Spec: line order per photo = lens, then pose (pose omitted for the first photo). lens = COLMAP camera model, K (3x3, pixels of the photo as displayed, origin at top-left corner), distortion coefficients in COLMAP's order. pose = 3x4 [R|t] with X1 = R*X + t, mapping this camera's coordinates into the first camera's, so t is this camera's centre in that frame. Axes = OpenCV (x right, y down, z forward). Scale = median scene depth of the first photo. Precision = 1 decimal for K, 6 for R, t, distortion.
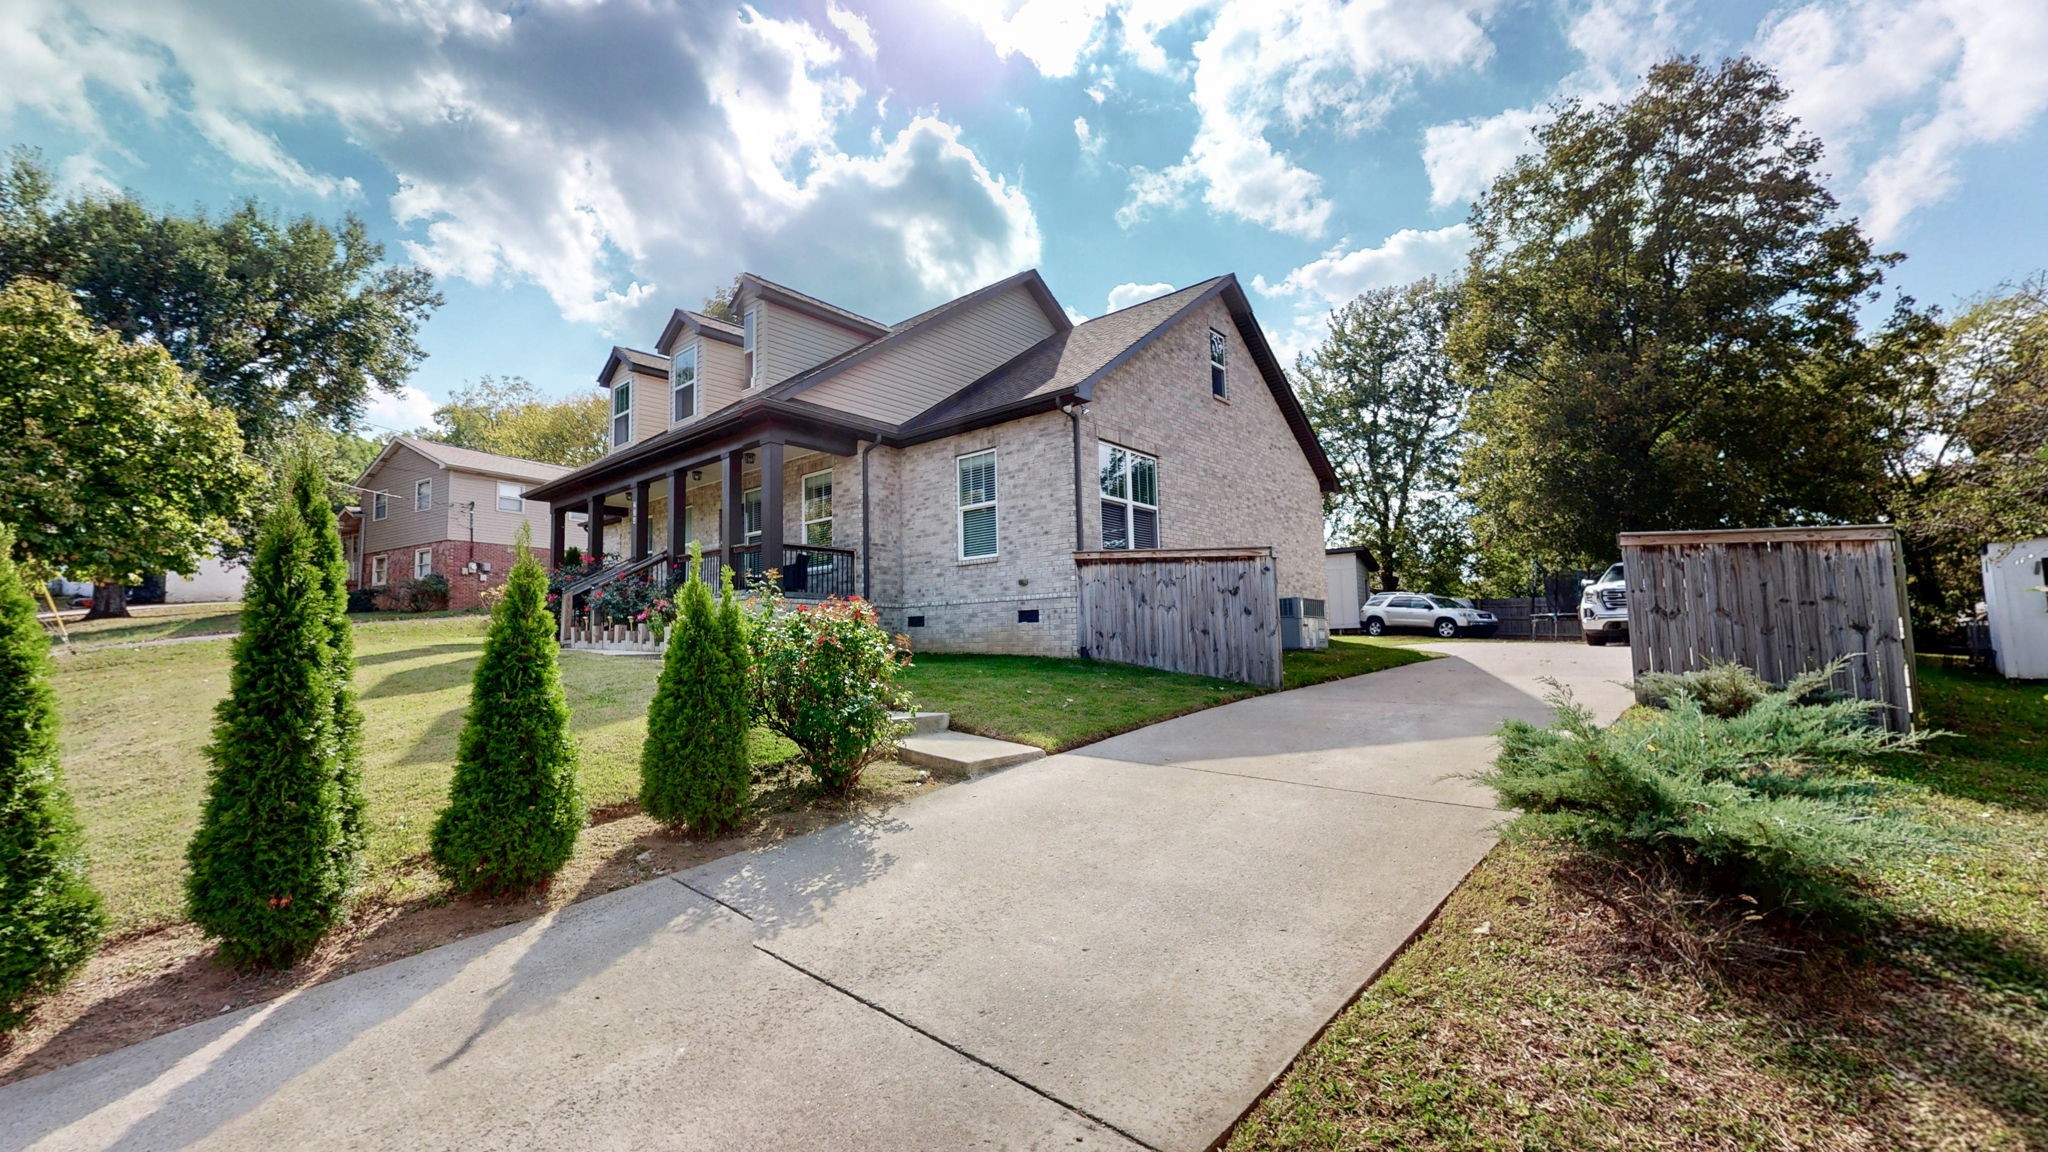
lens RADIAL K [[808.3, 0, 946.8], [0, 808.3, 529.7], [0, 0, 1]] dist [0.000612, -0.000160]
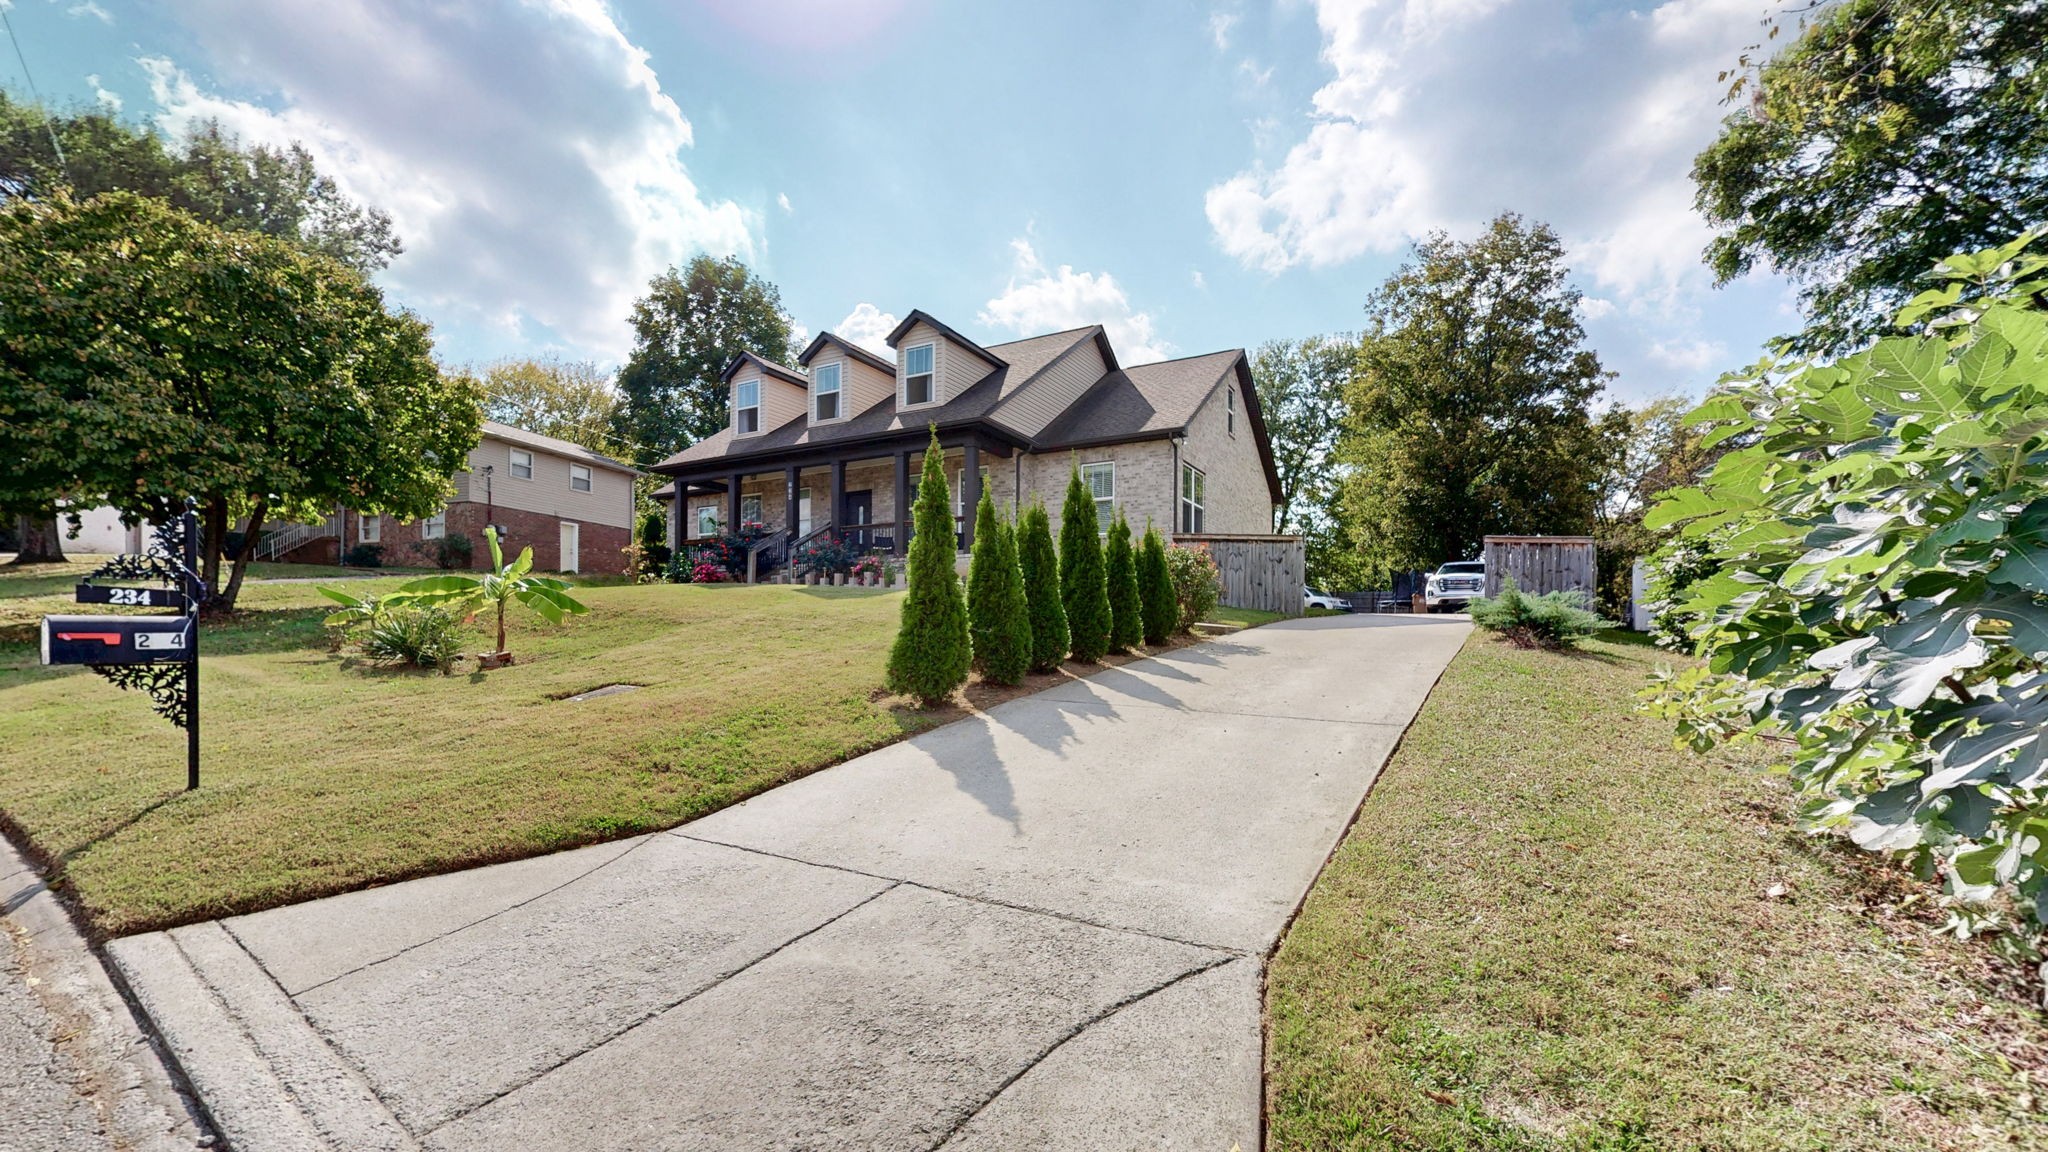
lens RADIAL K [[784.3, 0, 1024.0], [0, 784.3, 576.0], [0, 0, 1]] dist [-0.002920, -0.000606]
pose [[0.971431, 0.039964, 0.233935, -0.258173], [-0.056242, 0.996407, 0.063329, 0.016248], [-0.230563, -0.074676, 0.970188, -0.222888]]
